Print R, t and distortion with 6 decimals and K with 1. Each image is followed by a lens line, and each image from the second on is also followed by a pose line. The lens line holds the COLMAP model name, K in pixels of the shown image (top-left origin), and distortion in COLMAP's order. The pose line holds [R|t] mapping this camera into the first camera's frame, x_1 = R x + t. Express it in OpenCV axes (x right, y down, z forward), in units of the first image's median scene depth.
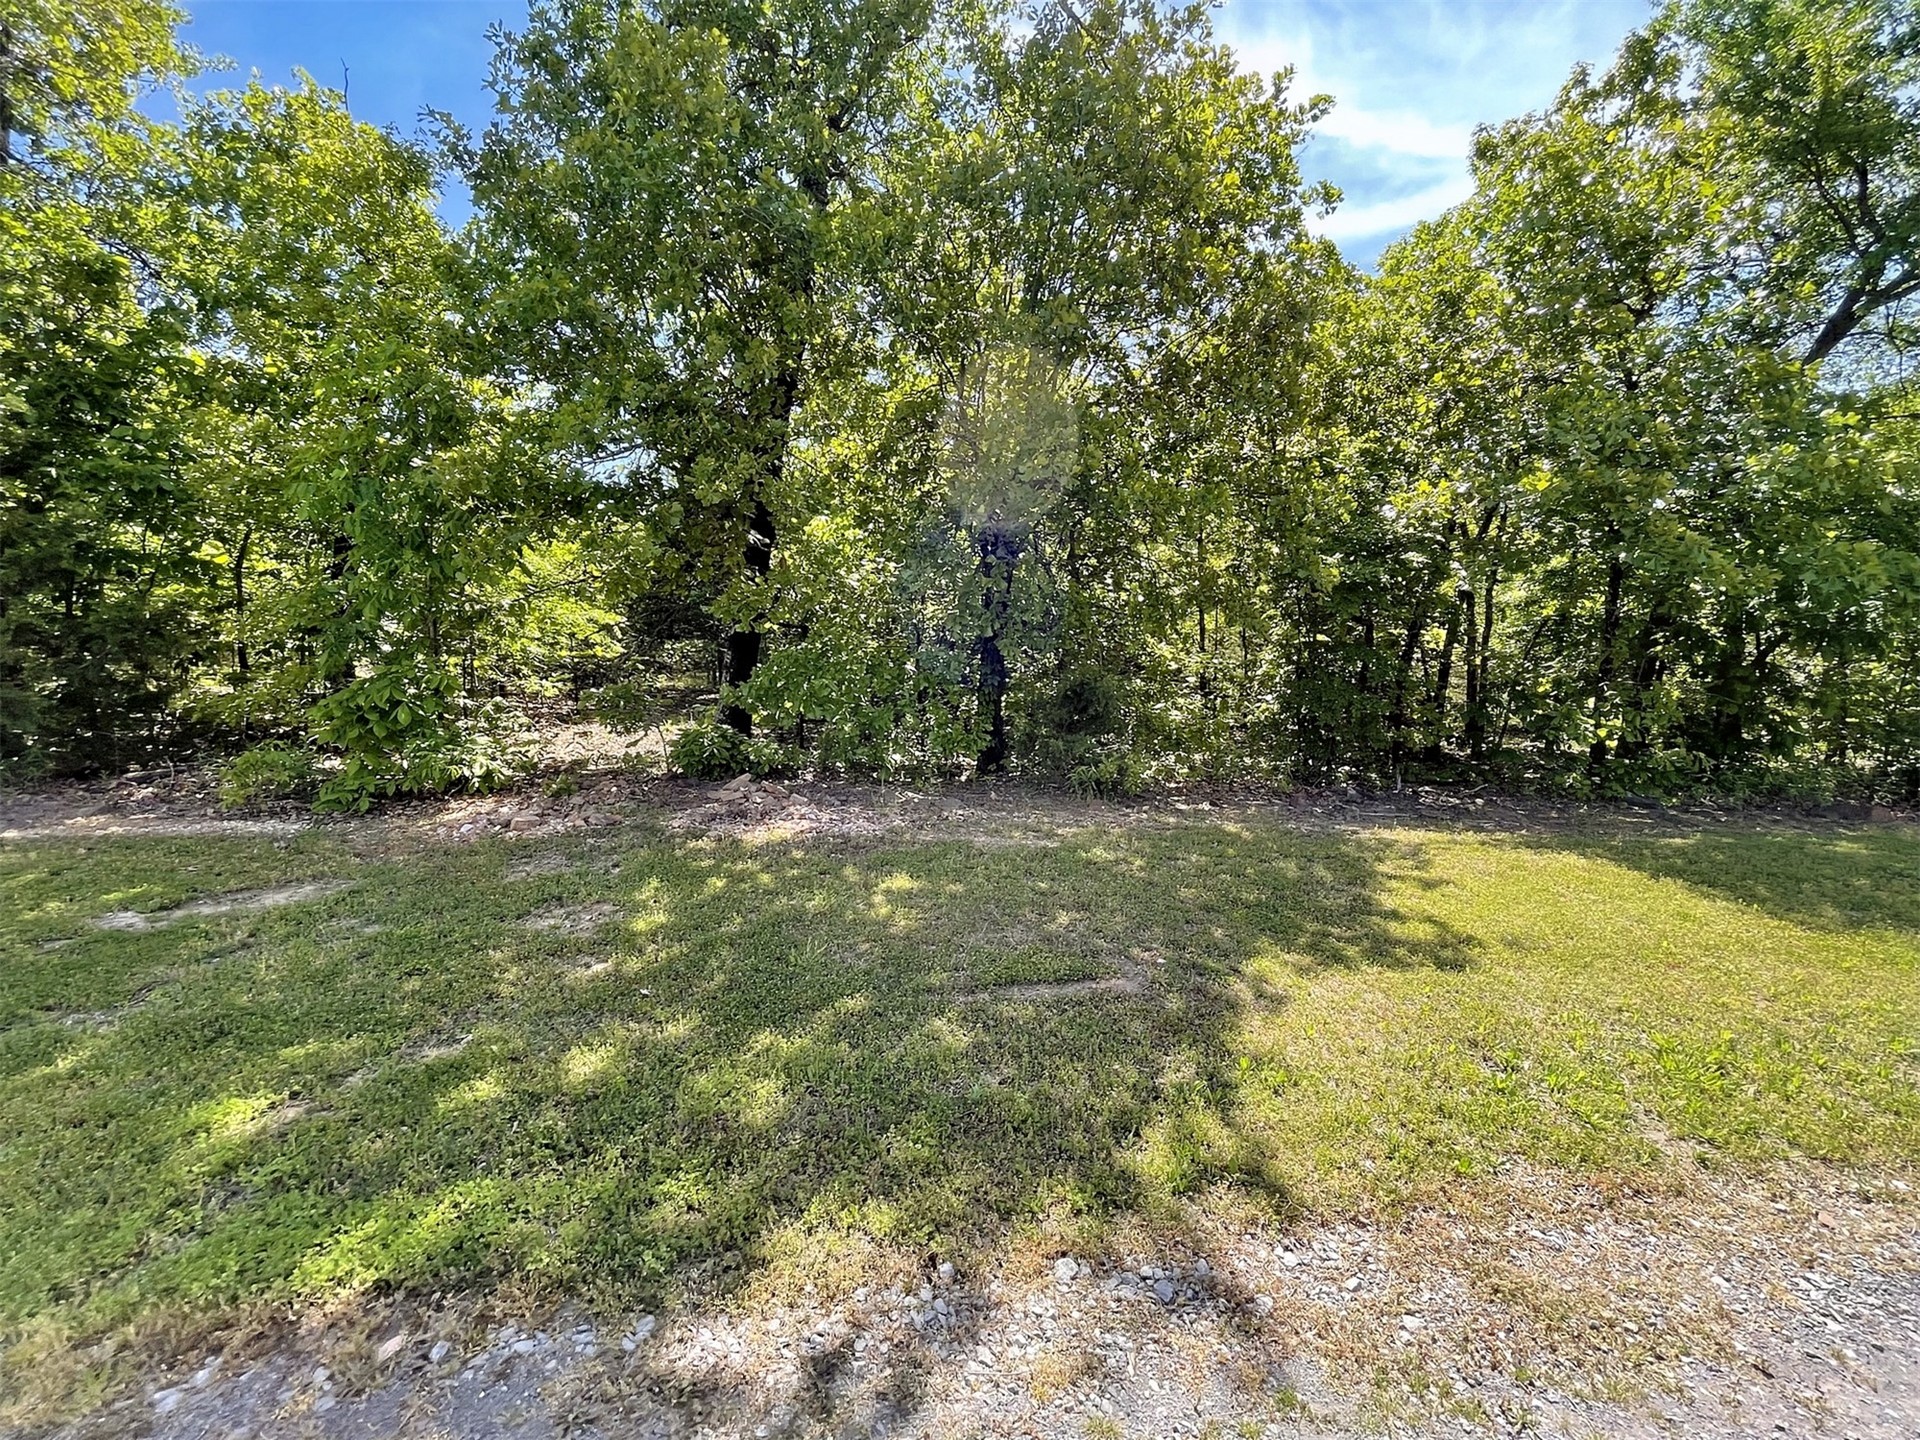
lens RADIAL K [[835.1, 0, 957.4], [0, 835.1, 722.3], [0, 0, 1]] dist [-0.003415, 0.002974]
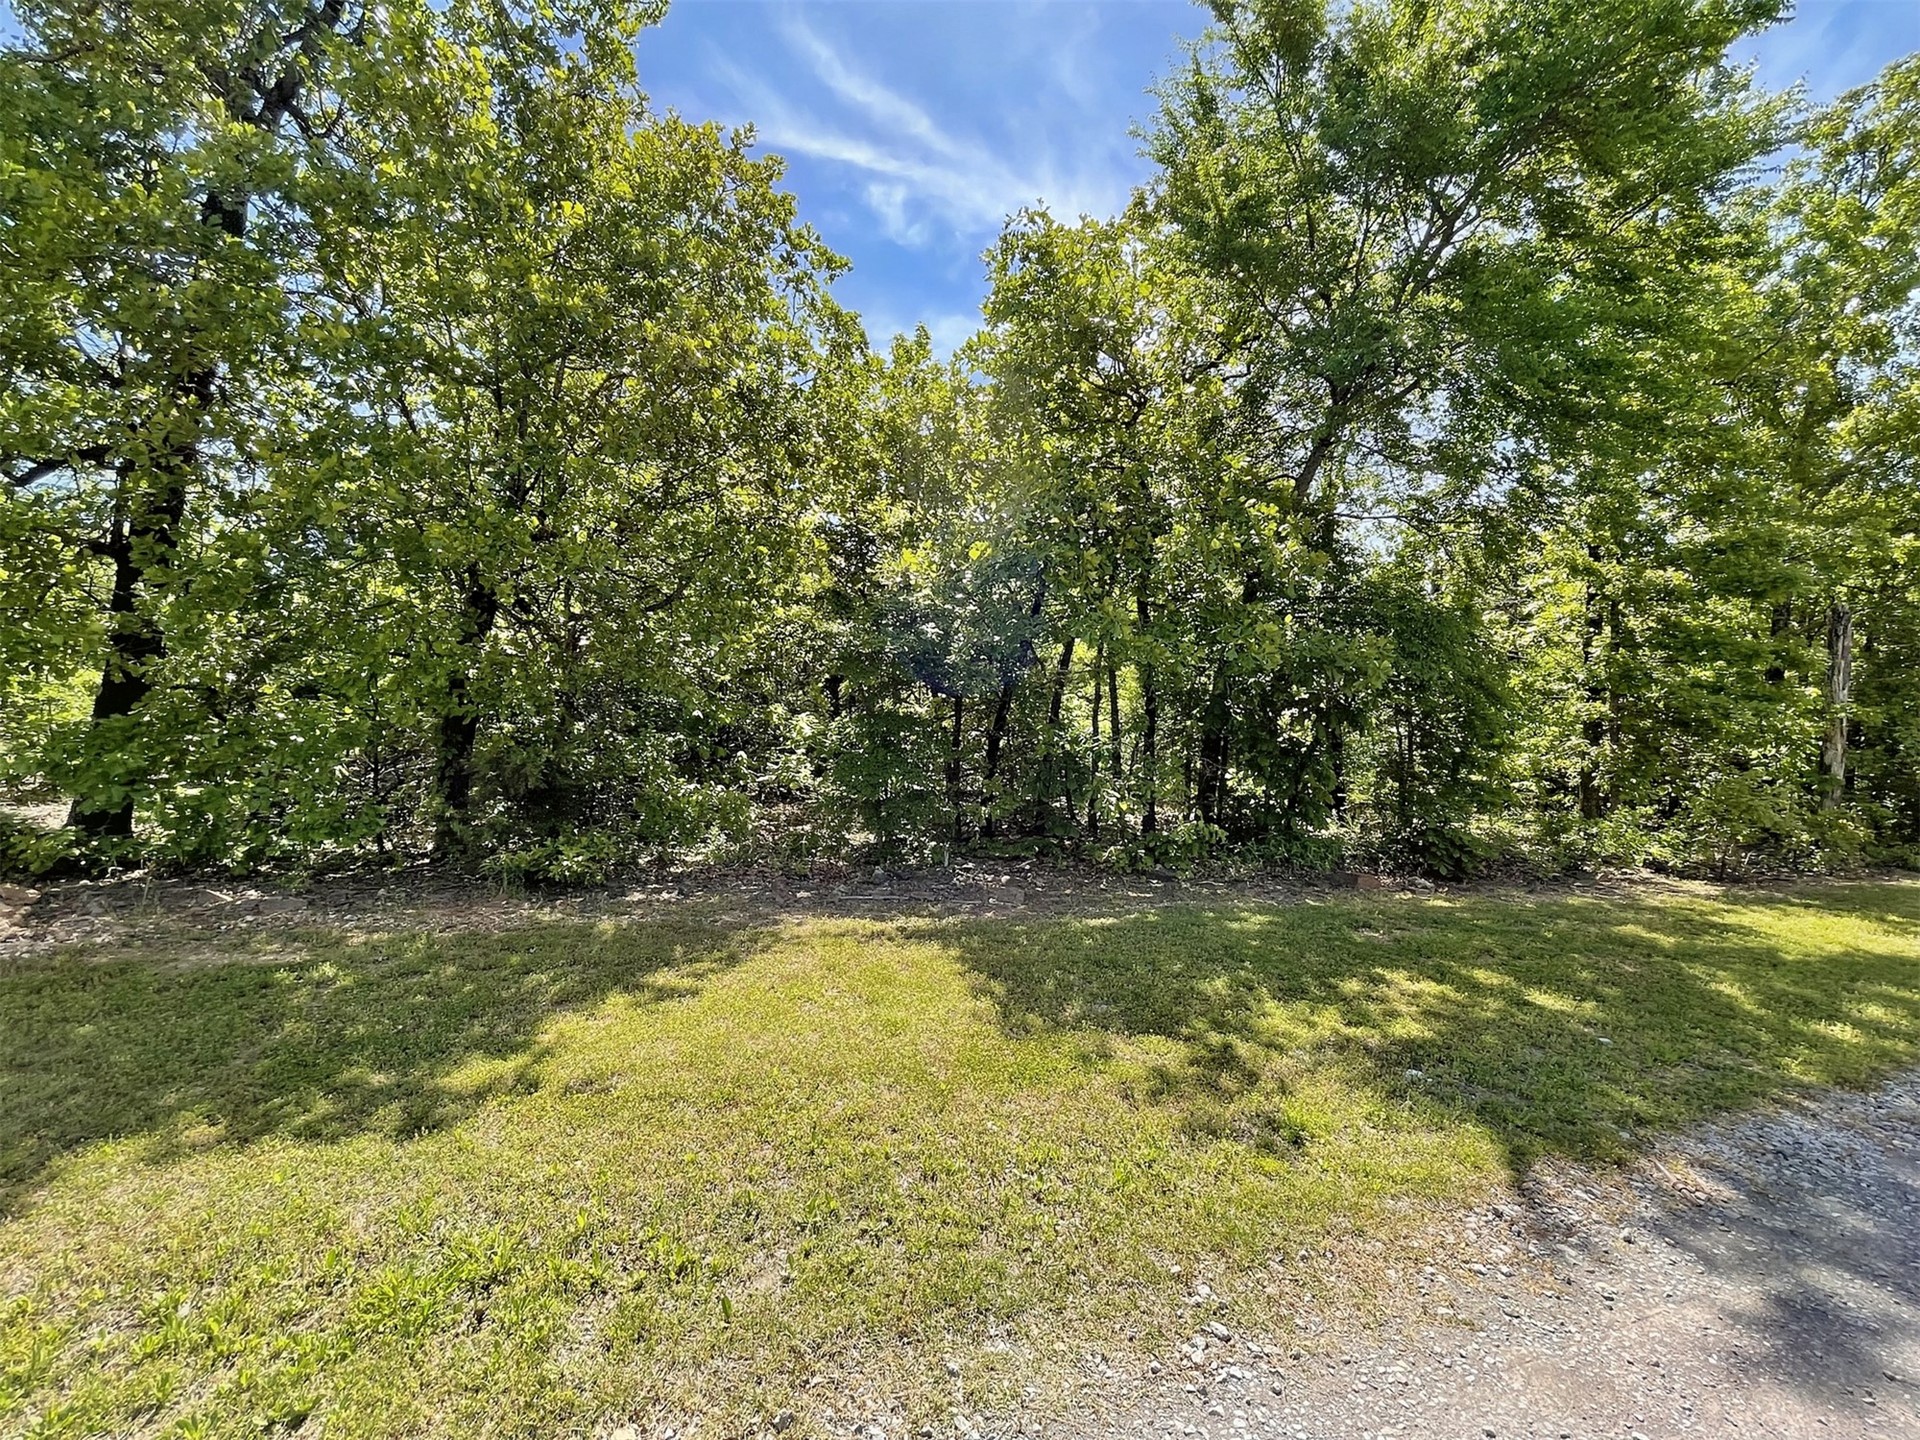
lens RADIAL K [[833.9, 0, 958.3], [0, 833.9, 722.8], [0, 0, 1]] dist [-0.002640, 0.002487]
pose [[0.981442, 0.008377, 0.191578, 0.441831], [0.007427, 0.996635, -0.081625, -0.007197], [-0.191618, 0.081533, 0.978077, 0.052263]]
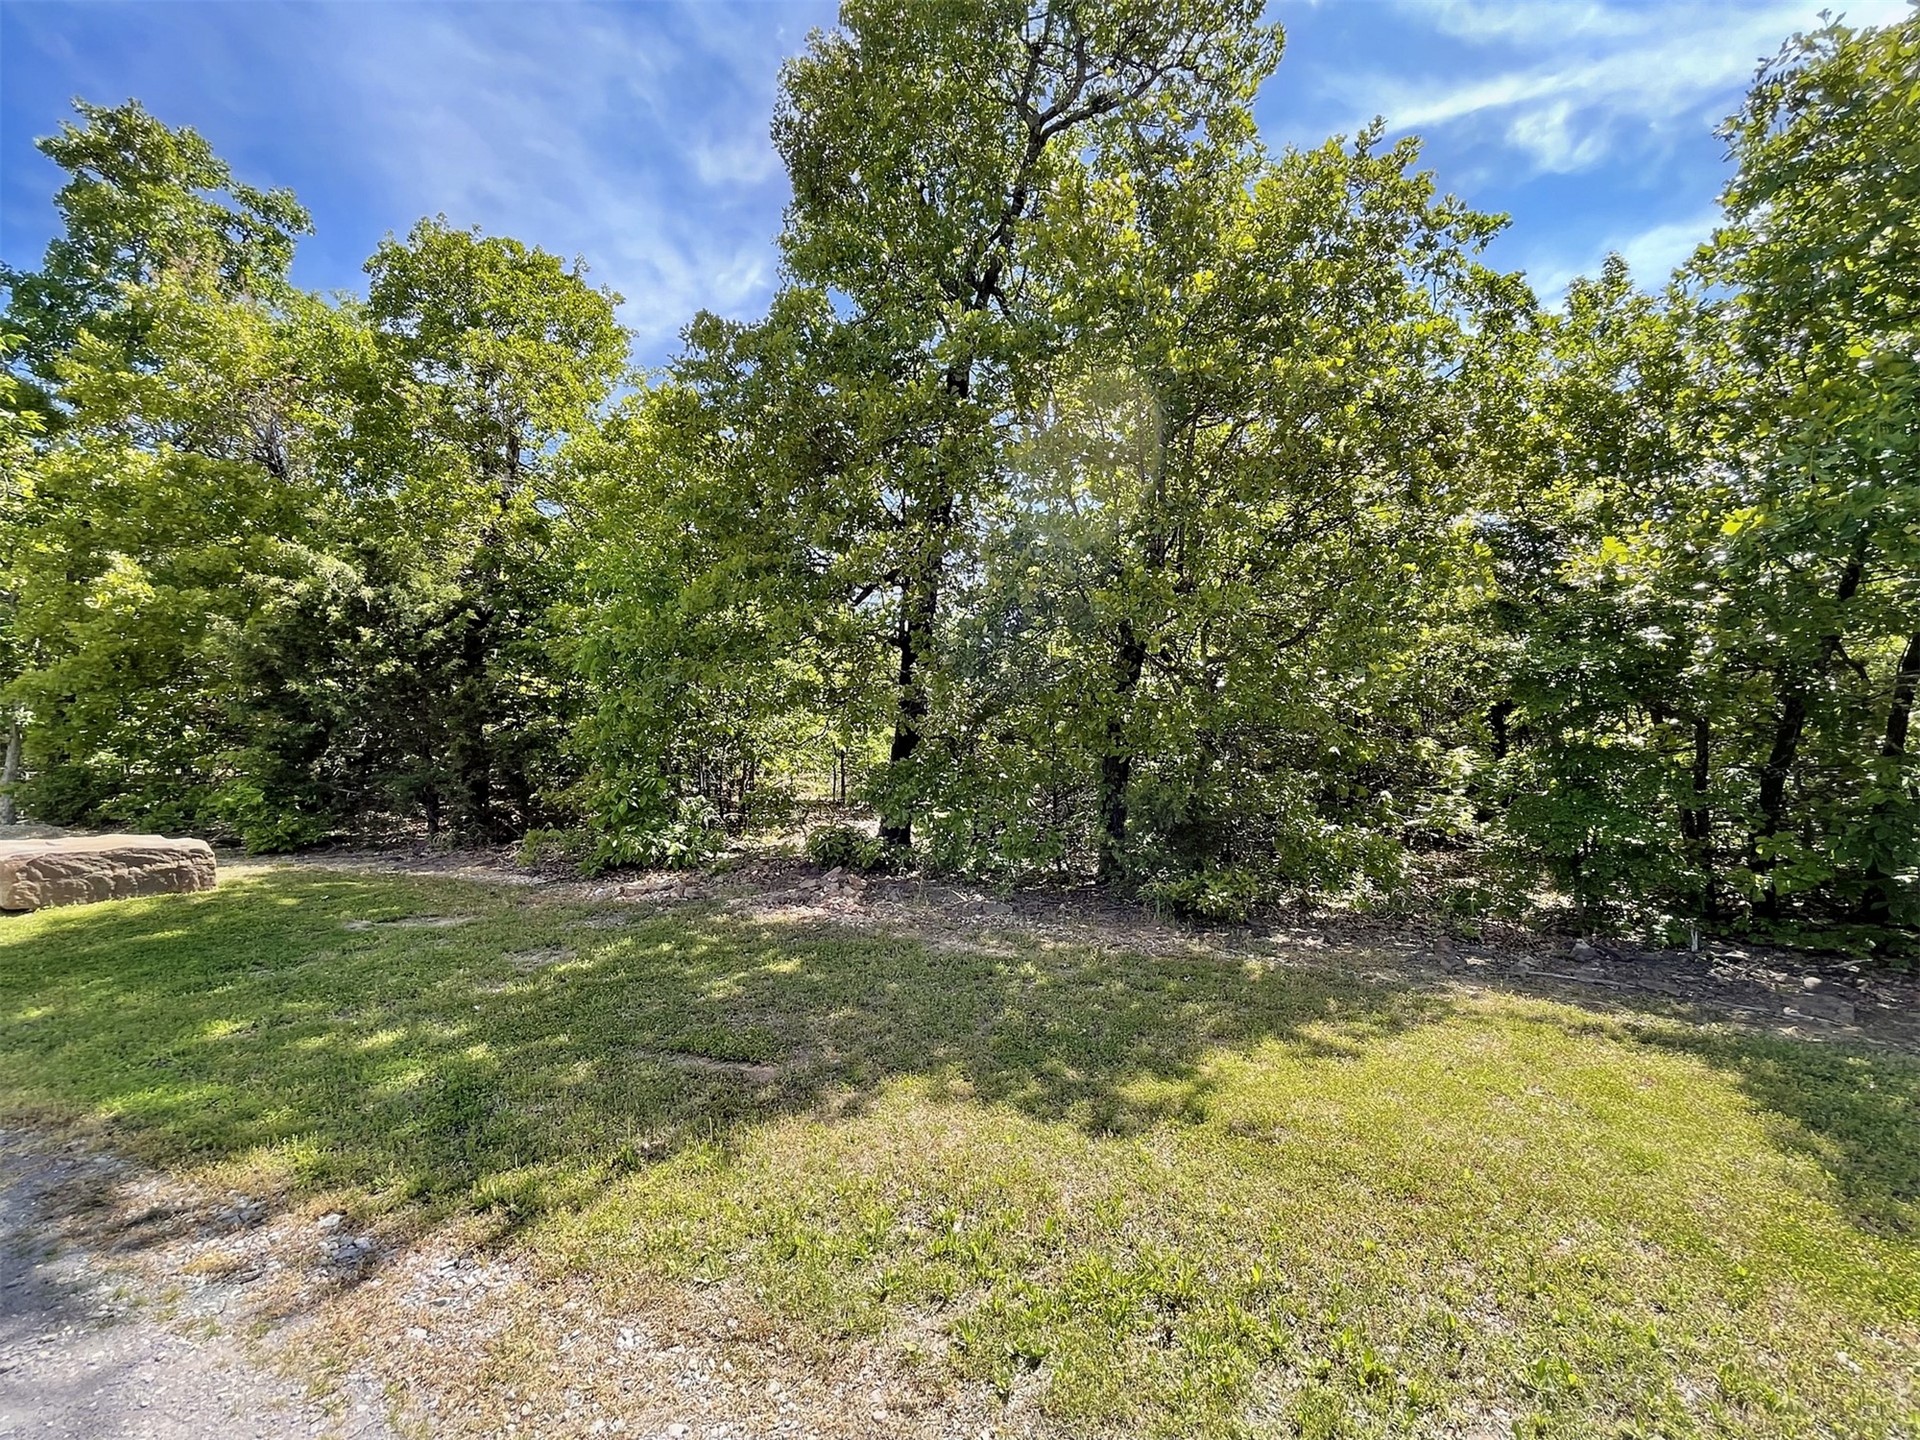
lens RADIAL K [[835.1, 0, 957.4], [0, 835.1, 722.3], [0, 0, 1]] dist [-0.003415, 0.002974]
pose [[0.864949, -0.024232, -0.501274, 0.428676], [-0.038364, 0.992718, -0.114186, -0.009135], [0.500391, 0.117995, 0.857721, 0.059055]]
